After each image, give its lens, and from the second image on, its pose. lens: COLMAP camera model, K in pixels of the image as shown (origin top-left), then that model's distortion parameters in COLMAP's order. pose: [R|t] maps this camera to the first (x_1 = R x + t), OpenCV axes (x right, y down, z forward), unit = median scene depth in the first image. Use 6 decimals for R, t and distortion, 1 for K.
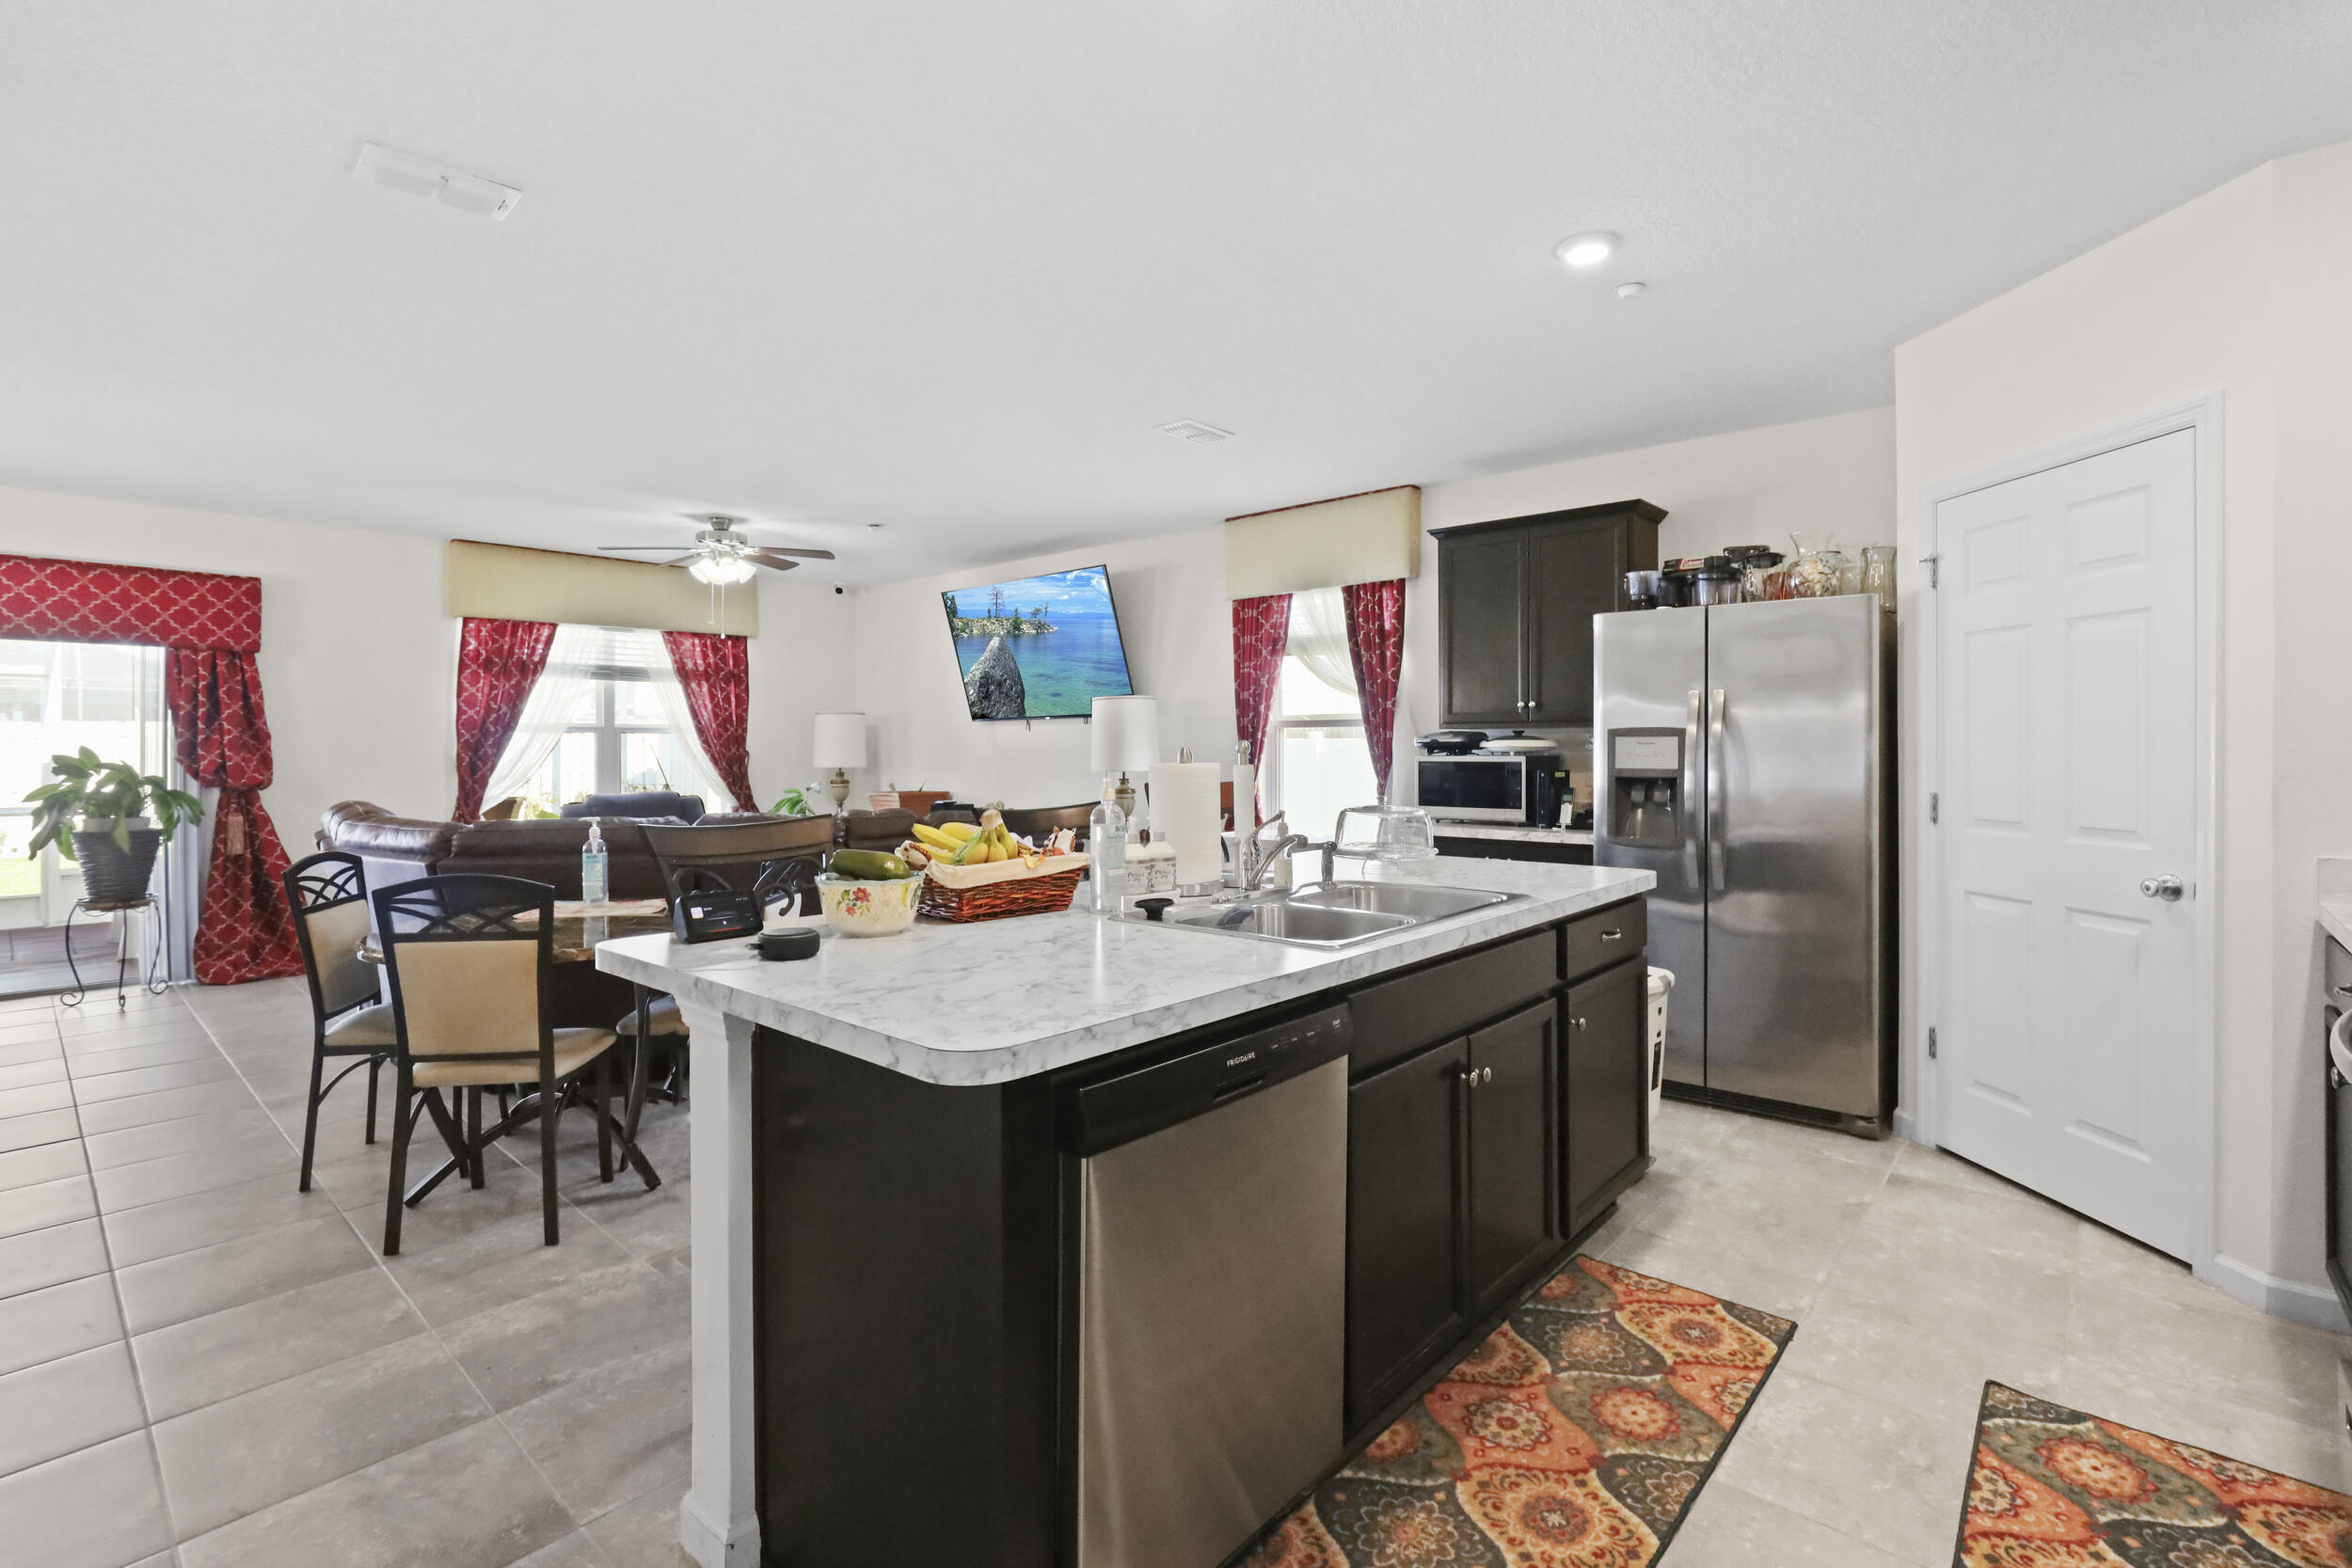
lens RADIAL K [[1079.1, 0, 1187.6], [0, 1079.1, 744.3], [0, 0, 1]] dist [-0.019826, 0.006407]
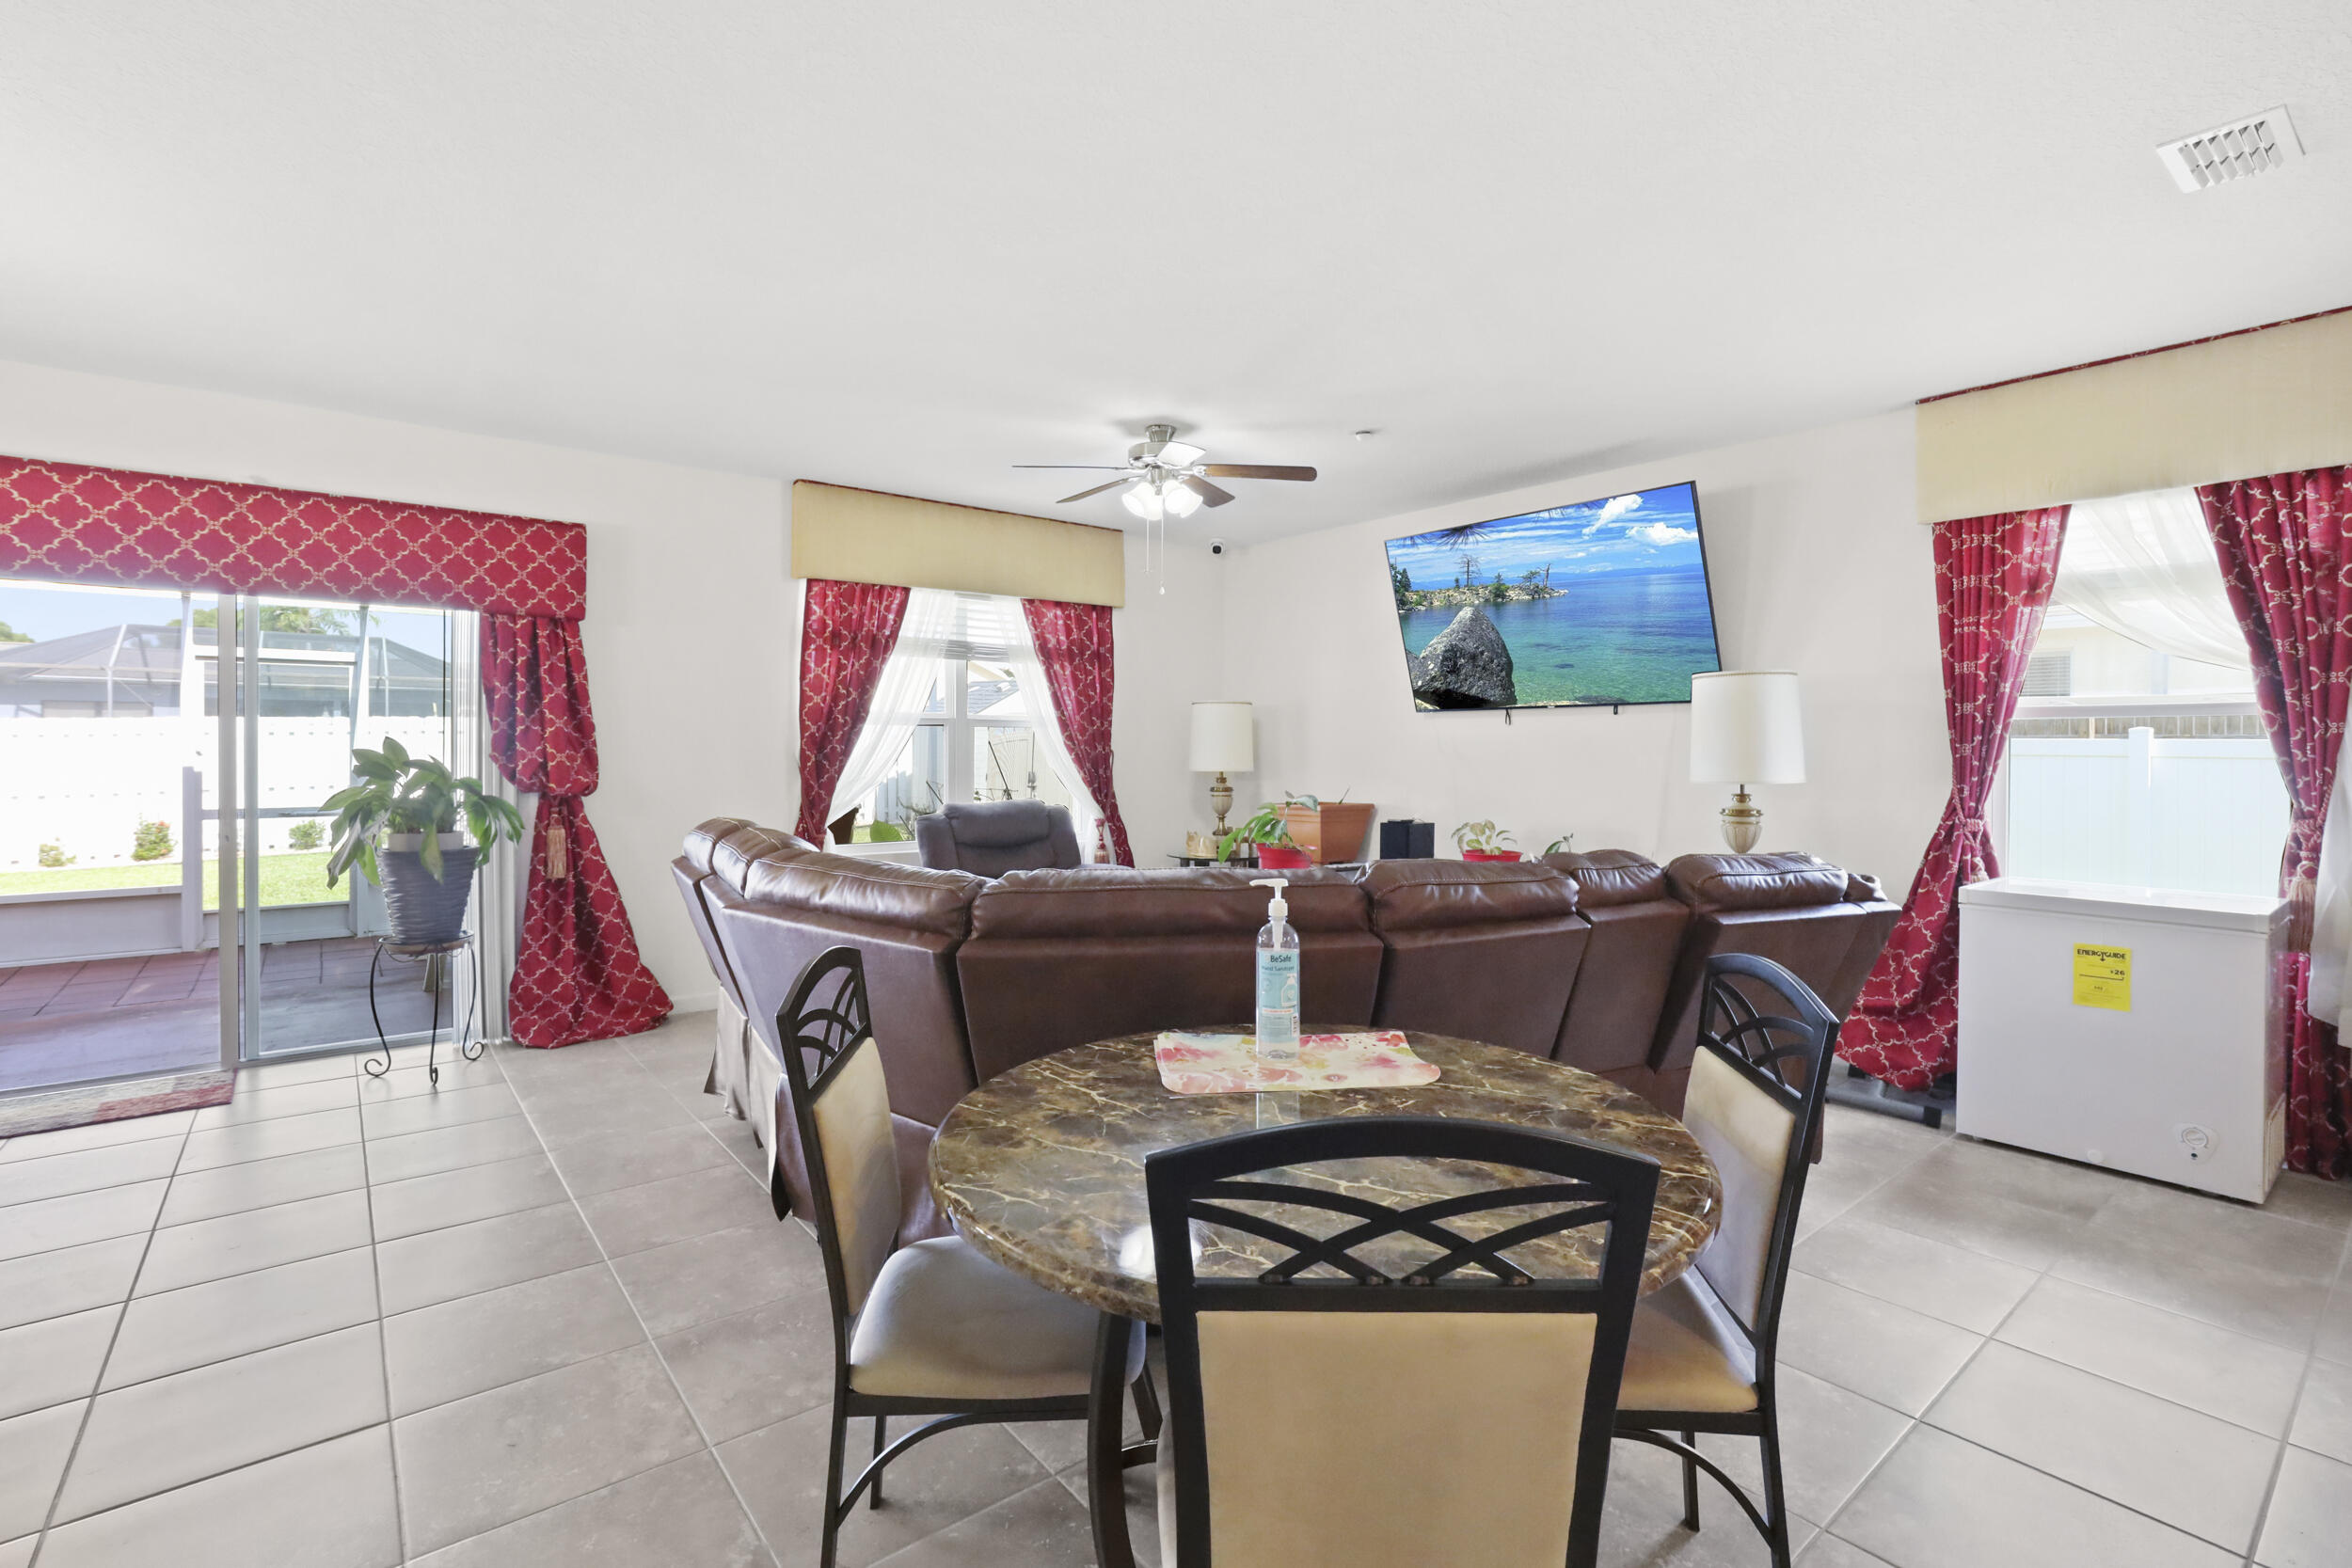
lens RADIAL K [[1079.1, 0, 1188.4], [0, 1079.1, 750.5], [0, 0, 1]] dist [-0.019826, 0.006407]
pose [[0.987037, 0.005850, -0.160386, -0.349031], [-0.005058, 0.999973, 0.005348, 0.003269], [0.160413, -0.004467, 0.987040, 0.335723]]
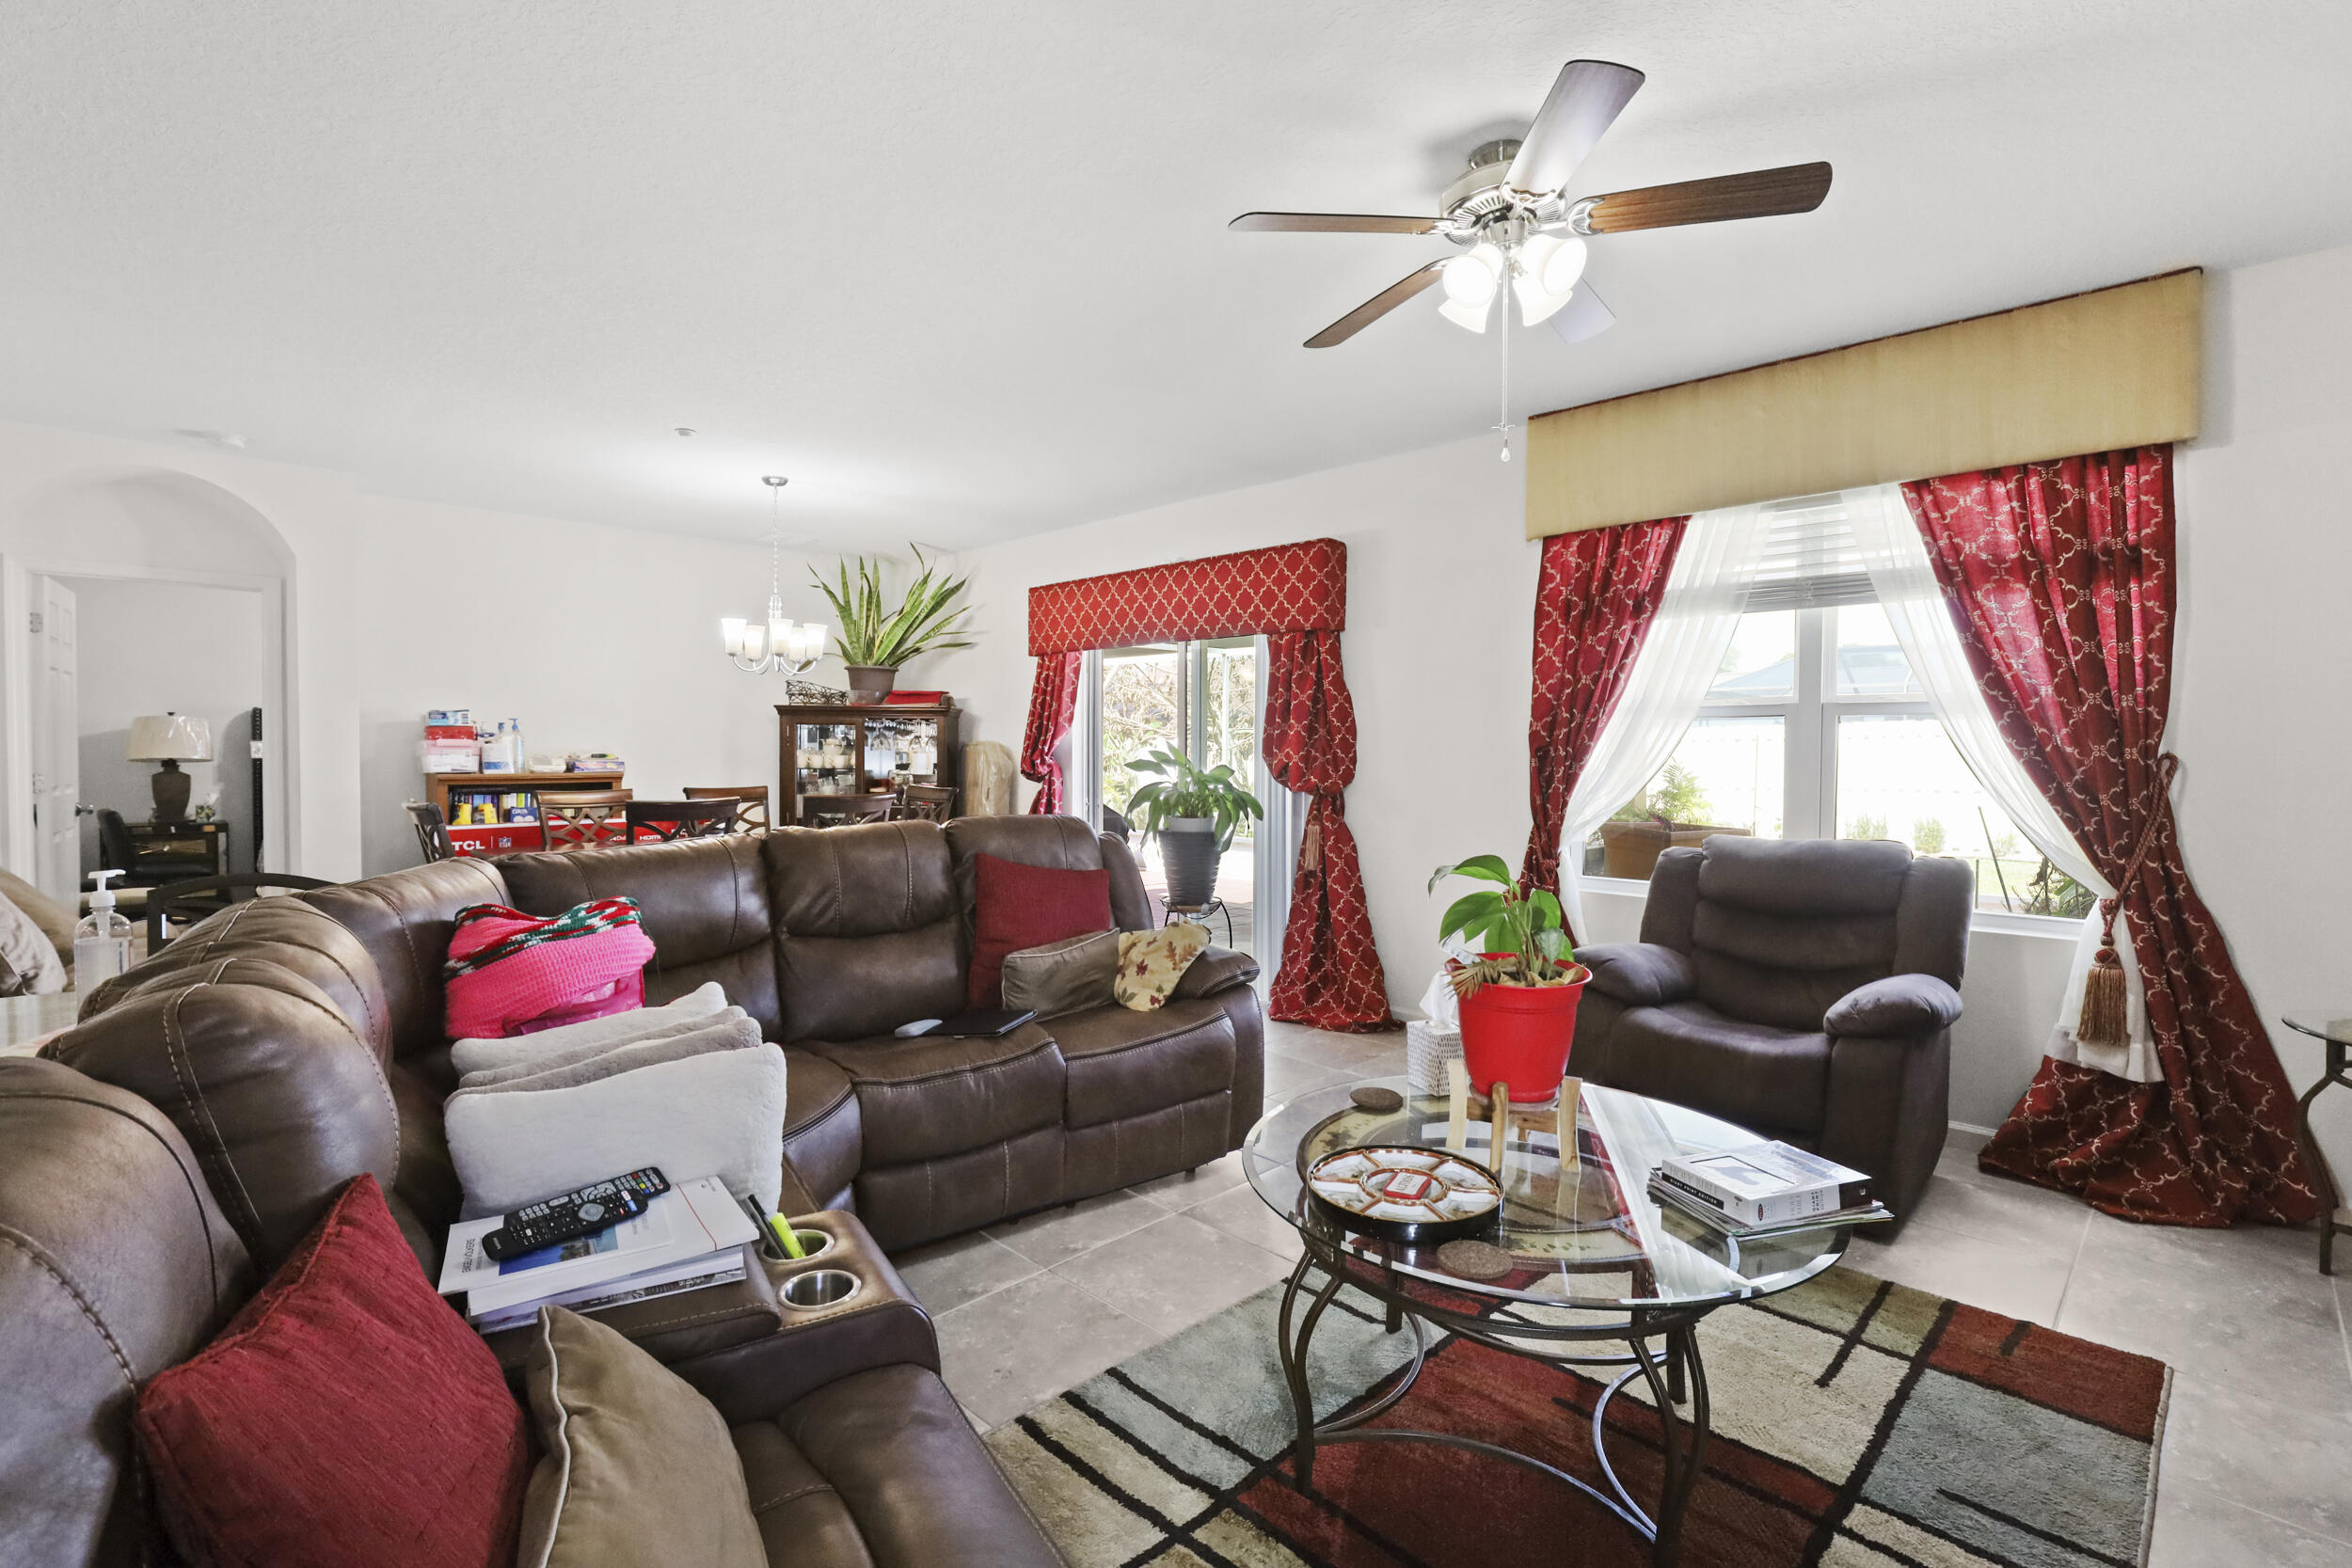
lens RADIAL K [[1079.1, 0, 1200.8], [0, 1079.1, 777.3], [0, 0, 1]] dist [-0.019826, 0.006407]
pose [[-0.052452, 0.029543, -0.998186, -0.039788], [0.001687, 0.999564, 0.029495, 0.003834], [0.998622, -0.000137, -0.052479, 1.072353]]
